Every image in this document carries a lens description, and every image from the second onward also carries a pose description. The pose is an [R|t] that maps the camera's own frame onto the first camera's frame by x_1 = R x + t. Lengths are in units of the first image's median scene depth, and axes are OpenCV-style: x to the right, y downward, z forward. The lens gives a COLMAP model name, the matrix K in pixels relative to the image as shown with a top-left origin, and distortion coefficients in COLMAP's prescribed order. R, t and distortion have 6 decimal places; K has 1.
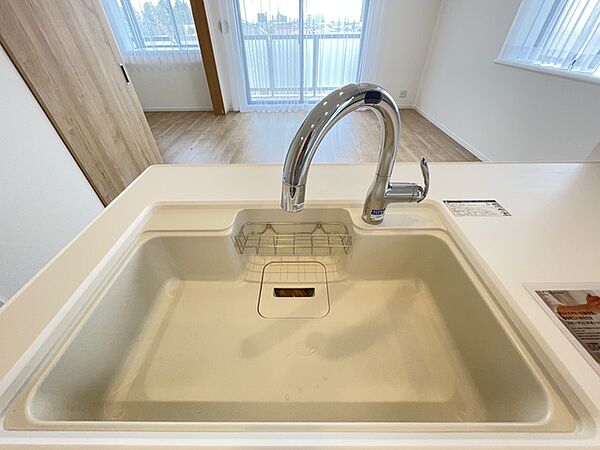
lens RADIAL K [[243.3, 0, 301.3], [0, 243.3, 223.2], [0, 0, 1]] dist [0.000481, -0.000407]
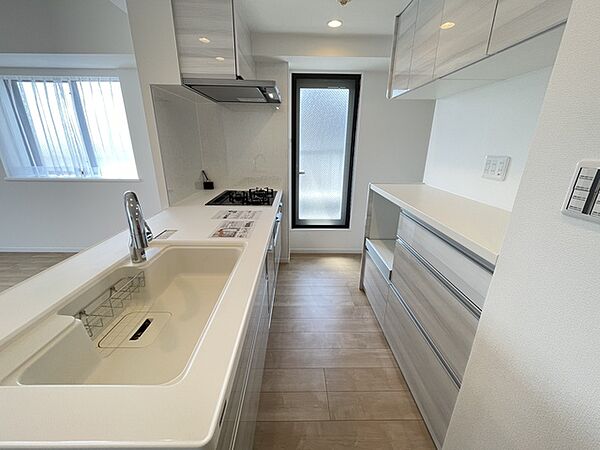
lens RADIAL K [[243.3, 0, 297.8], [0, 243.3, 227.4], [0, 0, 1]] dist [0.000481, -0.000407]
pose [[-0.016245, -0.316866, 0.948331, -0.398482], [0.624462, 0.737519, 0.257124, 0.019652], [-0.780887, 0.596373, 0.185890, -0.097026]]
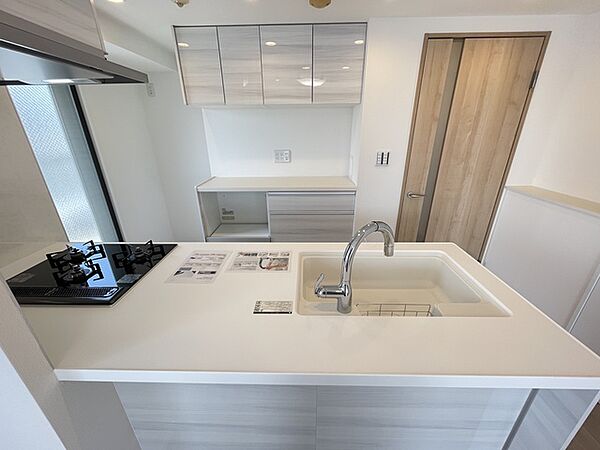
lens RADIAL K [[243.3, 0, 299.5], [0, 243.3, 224.1], [0, 0, 1]] dist [0.000481, -0.000407]
pose [[-0.999665, 0.012369, 0.022740, 0.168500], [0.025885, 0.485052, 0.874102, -0.499363], [-0.000218, 0.874398, -0.485210, 0.404032]]
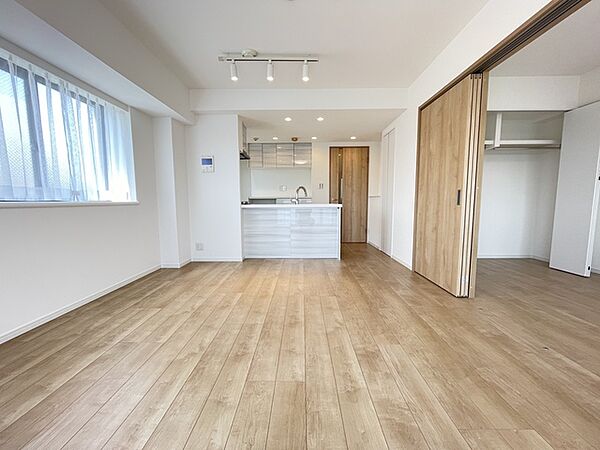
lens RADIAL K [[243.3, 0, 299.6], [0, 243.3, 226.3], [0, 0, 1]] dist [0.000481, -0.000407]
pose [[-0.999814, 0.013025, 0.014216, 0.047145], [0.019261, 0.707573, 0.706378, -1.308066], [-0.000858, 0.706520, -0.707692, 1.857199]]
